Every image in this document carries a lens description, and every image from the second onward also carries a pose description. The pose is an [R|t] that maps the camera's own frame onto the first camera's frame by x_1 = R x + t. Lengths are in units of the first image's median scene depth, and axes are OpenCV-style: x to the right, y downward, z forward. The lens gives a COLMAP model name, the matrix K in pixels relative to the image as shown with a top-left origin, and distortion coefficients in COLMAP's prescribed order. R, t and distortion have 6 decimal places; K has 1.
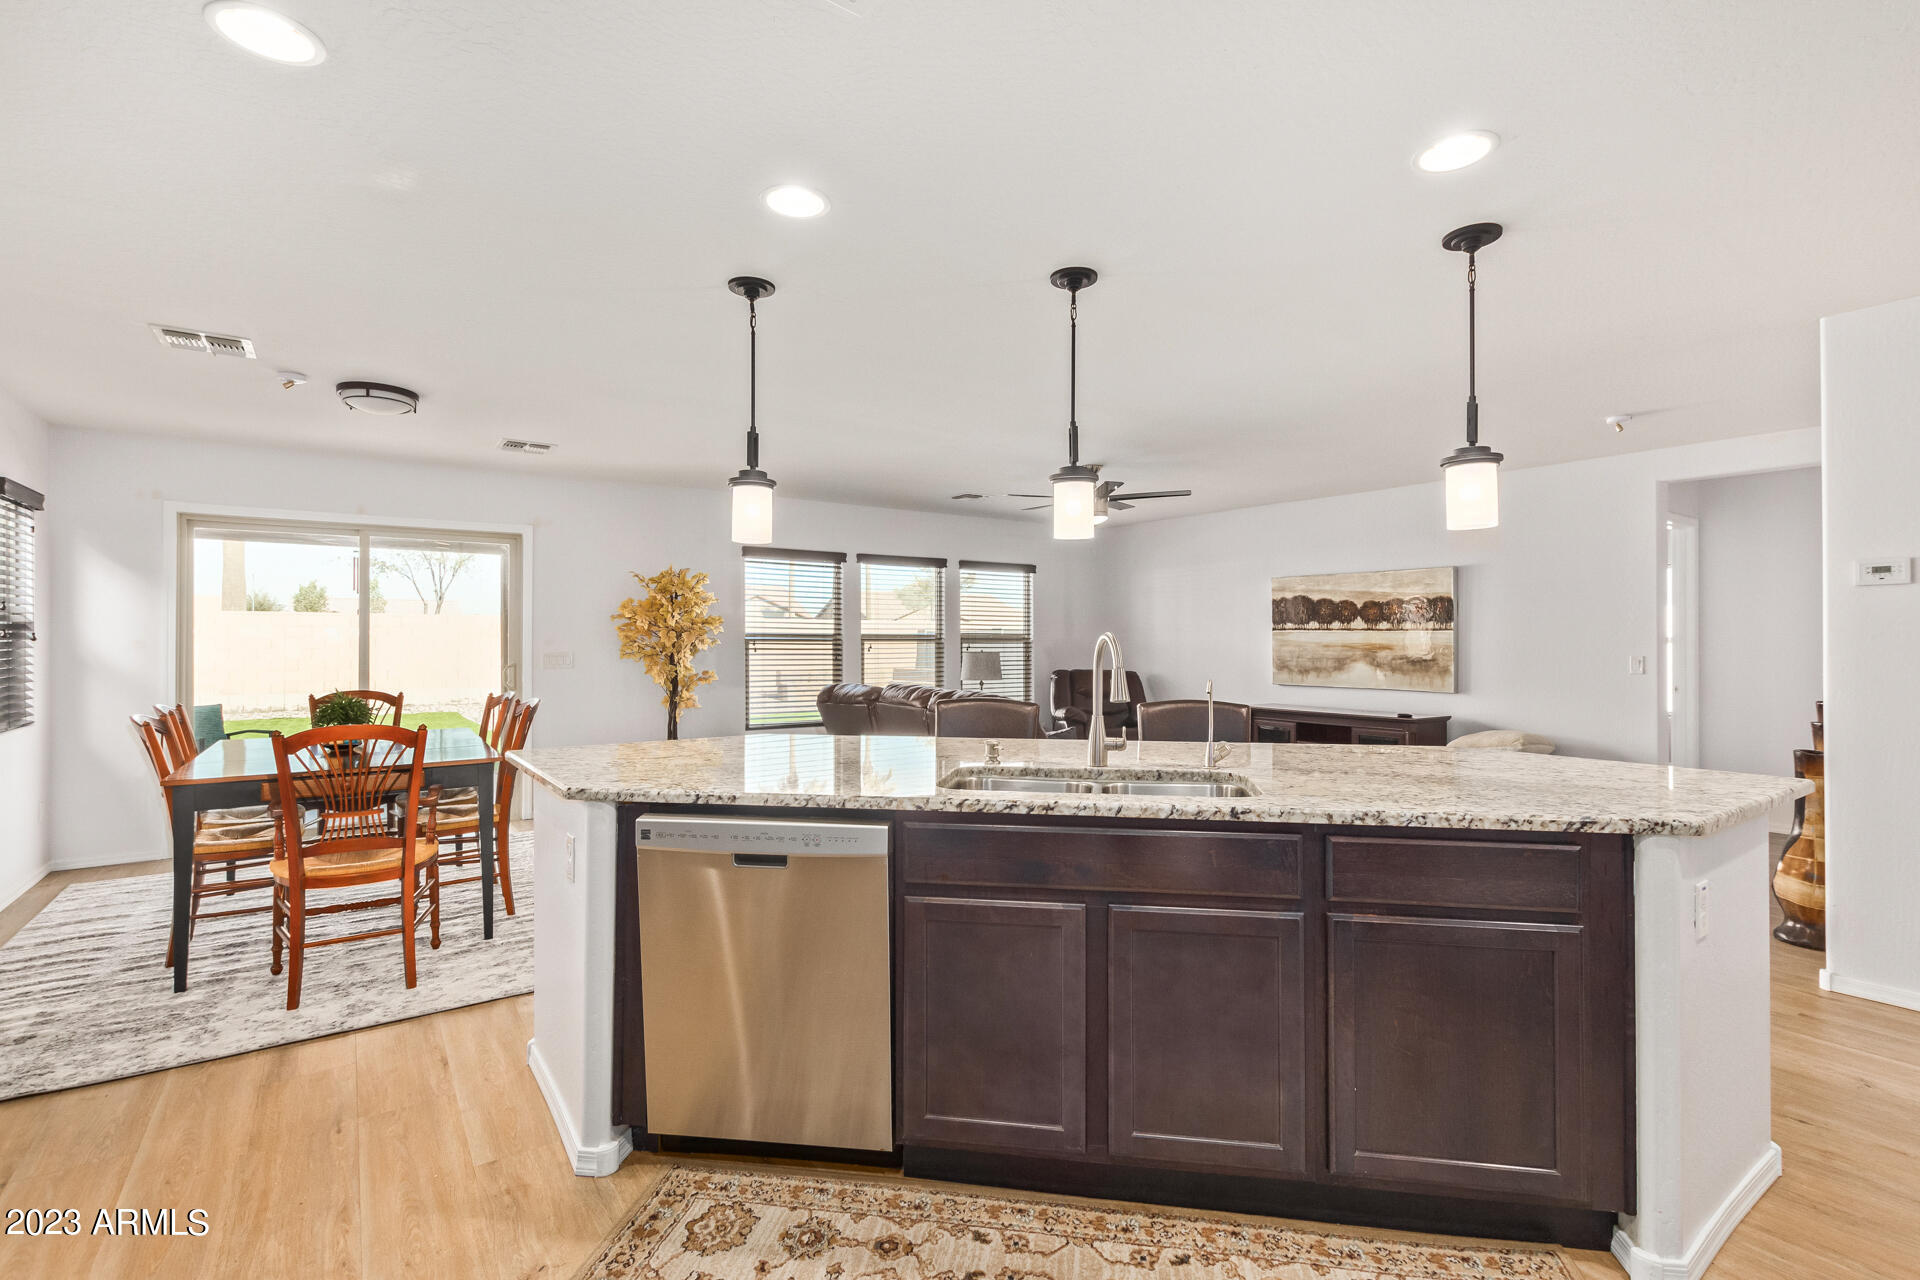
lens RADIAL K [[878.0, 0, 964.6], [0, 878.0, 639.1], [0, 0, 1]] dist [0.005288, -0.000423]
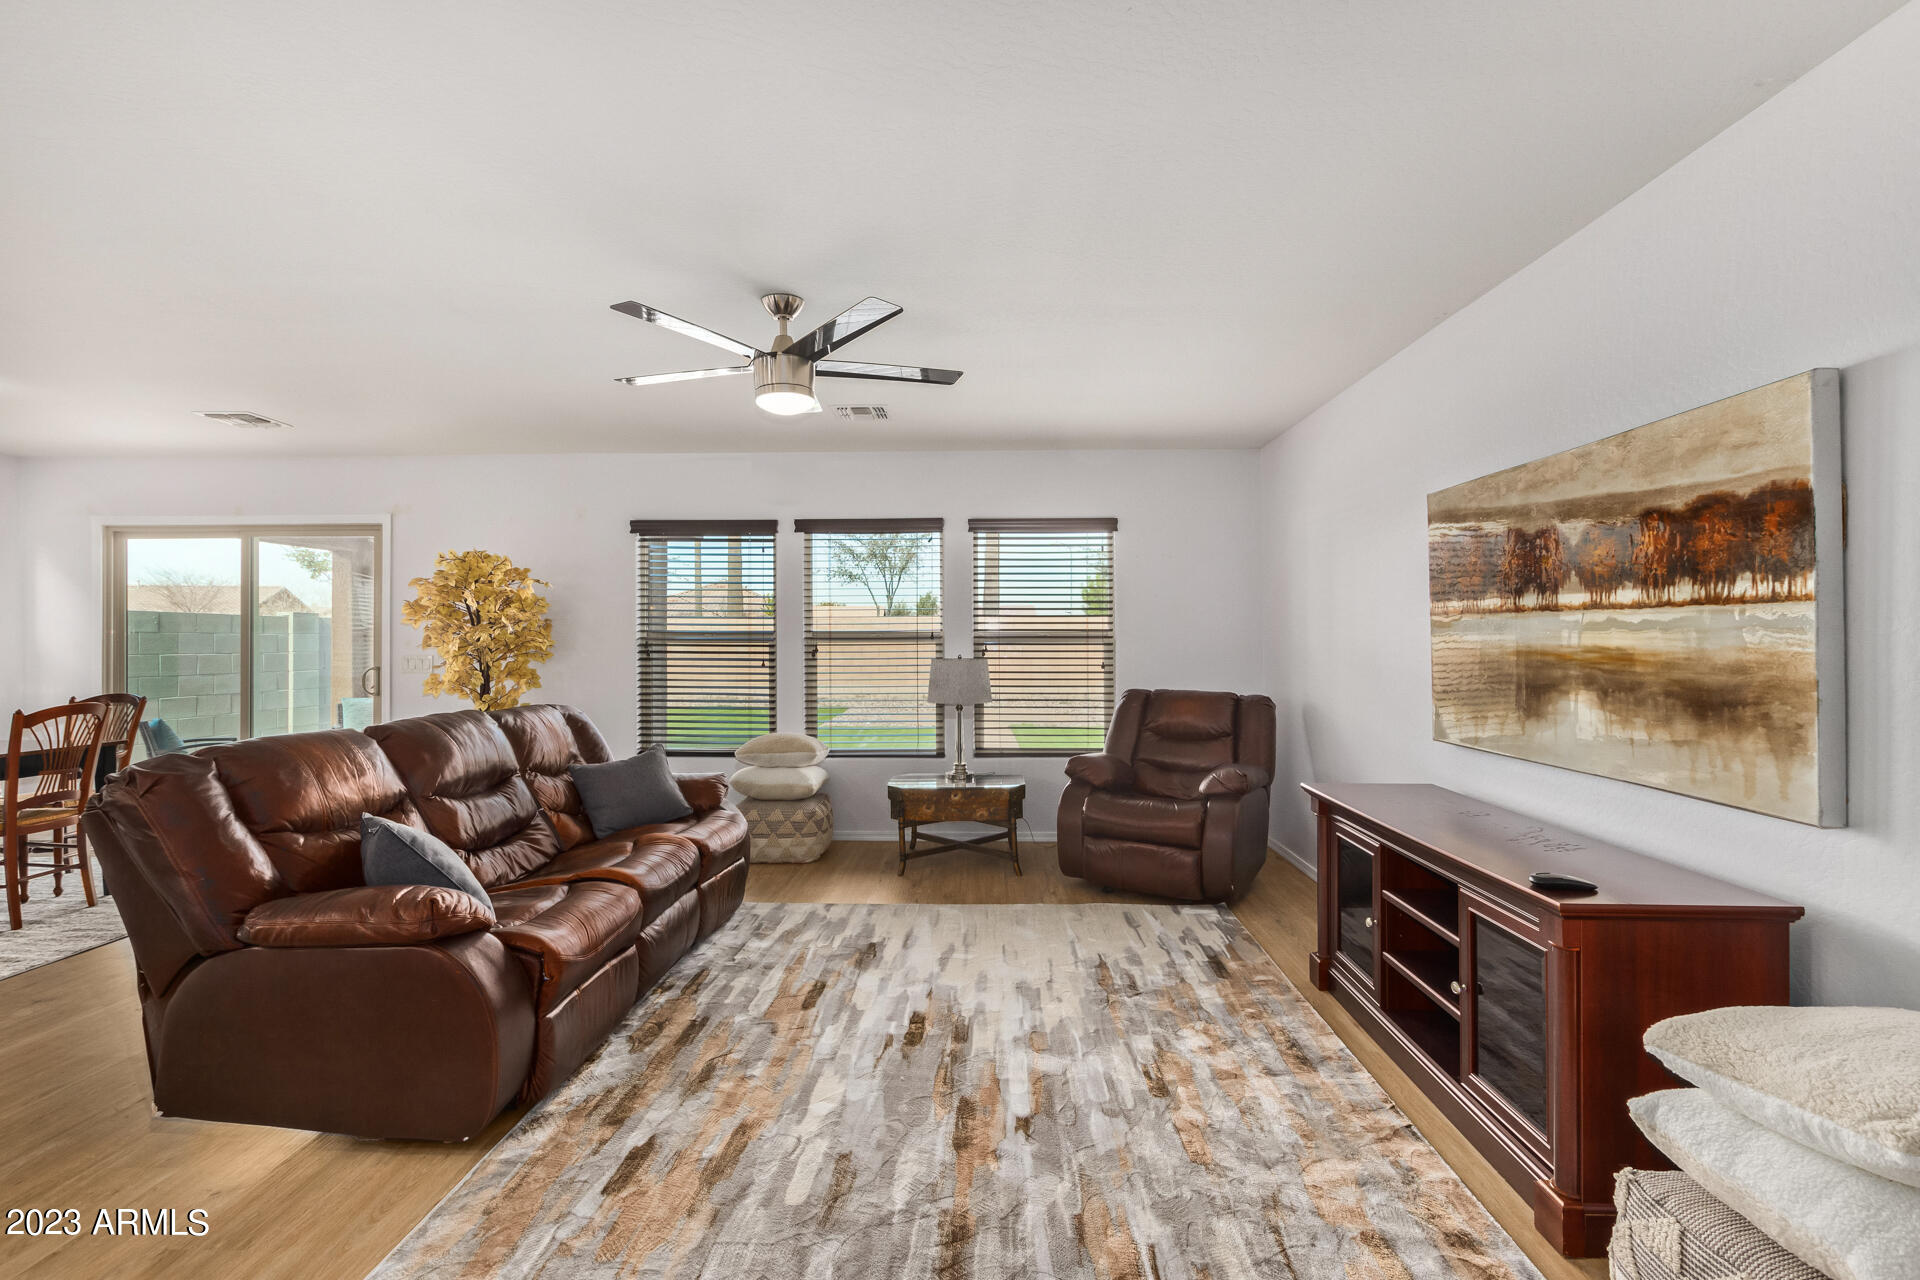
lens RADIAL K [[878.0, 0, 964.6], [0, 878.0, 639.1], [0, 0, 1]] dist [0.005288, -0.000423]
pose [[0.803995, -0.003632, -0.594625, 0.463421], [0.002977, 0.999993, -0.002082, 0.002205], [0.594629, -0.000096, 0.804000, 0.562842]]
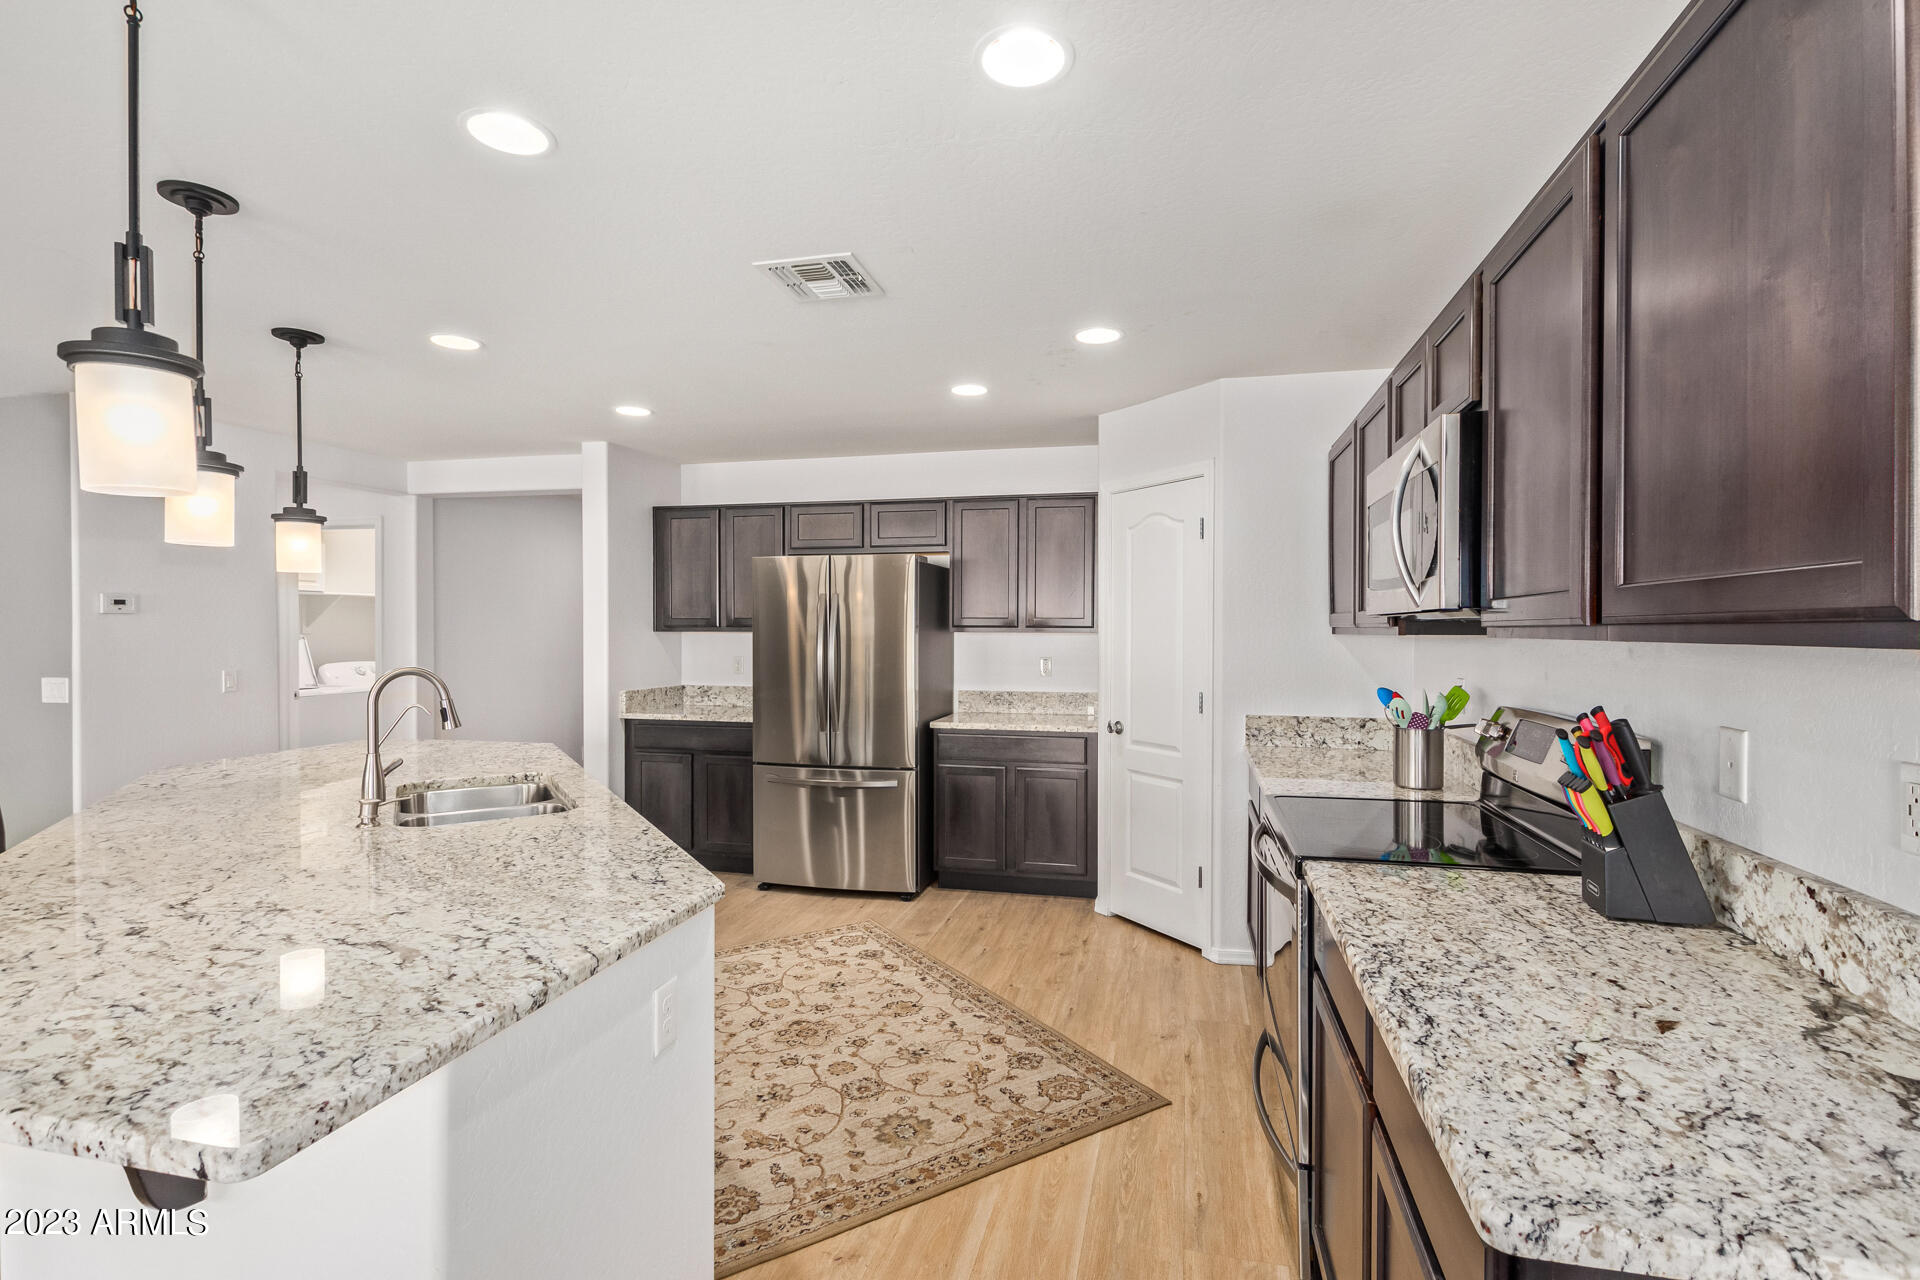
lens RADIAL K [[878.0, 0, 964.6], [0, 878.0, 639.1], [0, 0, 1]] dist [0.005288, -0.000423]
pose [[-0.666070, -0.011162, 0.745806, -0.358444], [-0.002547, 0.999916, 0.012690, -0.019097], [-0.745885, 0.006553, -0.666043, 0.416266]]
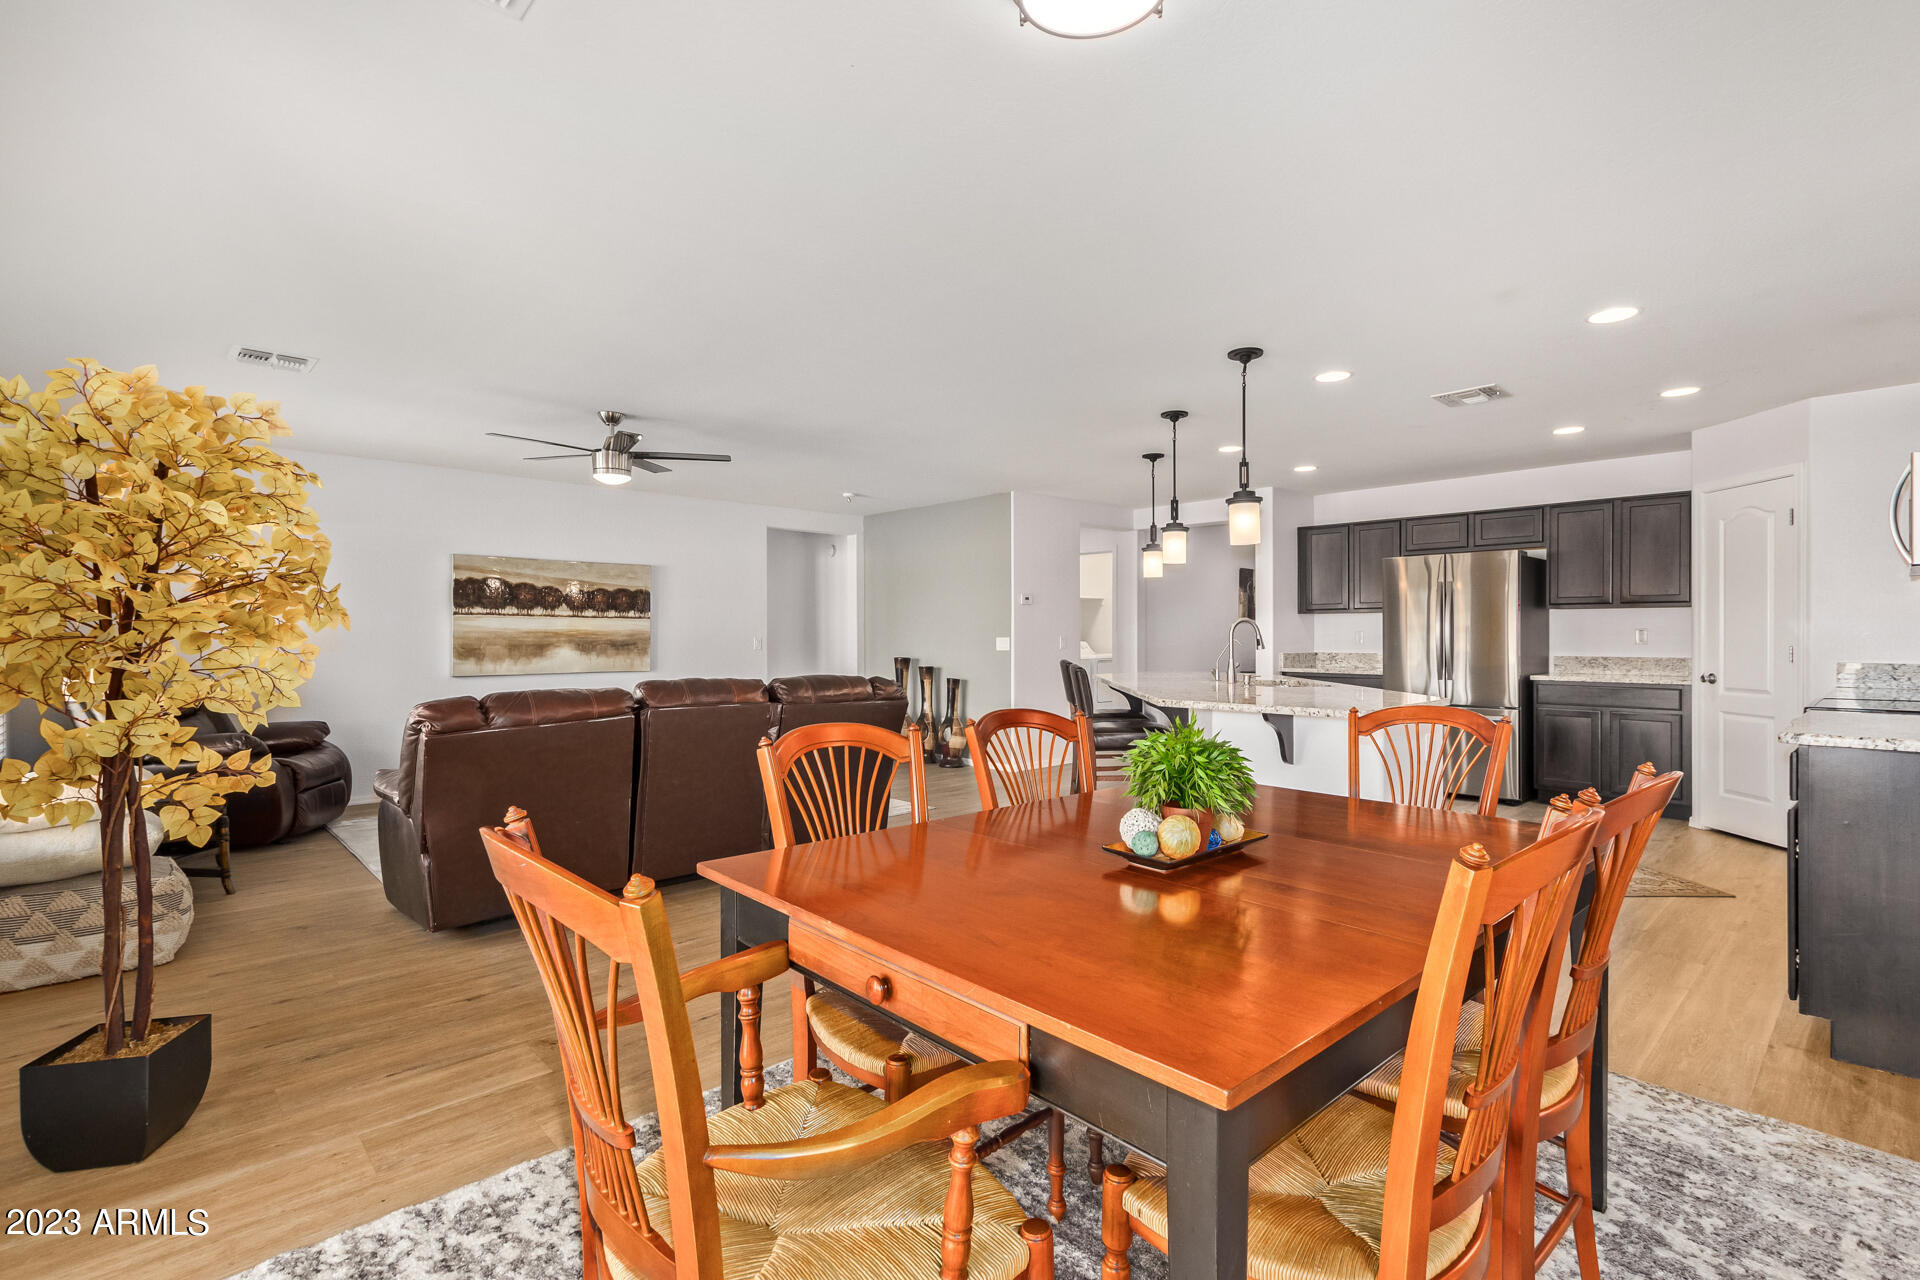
lens RADIAL K [[878.0, 0, 964.6], [0, 878.0, 639.1], [0, 0, 1]] dist [0.005288, -0.000423]
pose [[-0.151503, -0.005151, 0.988443, -0.639395], [0.000364, 0.999986, 0.005267, 0.010958], [-0.988457, 0.001158, -0.151499, 0.694786]]
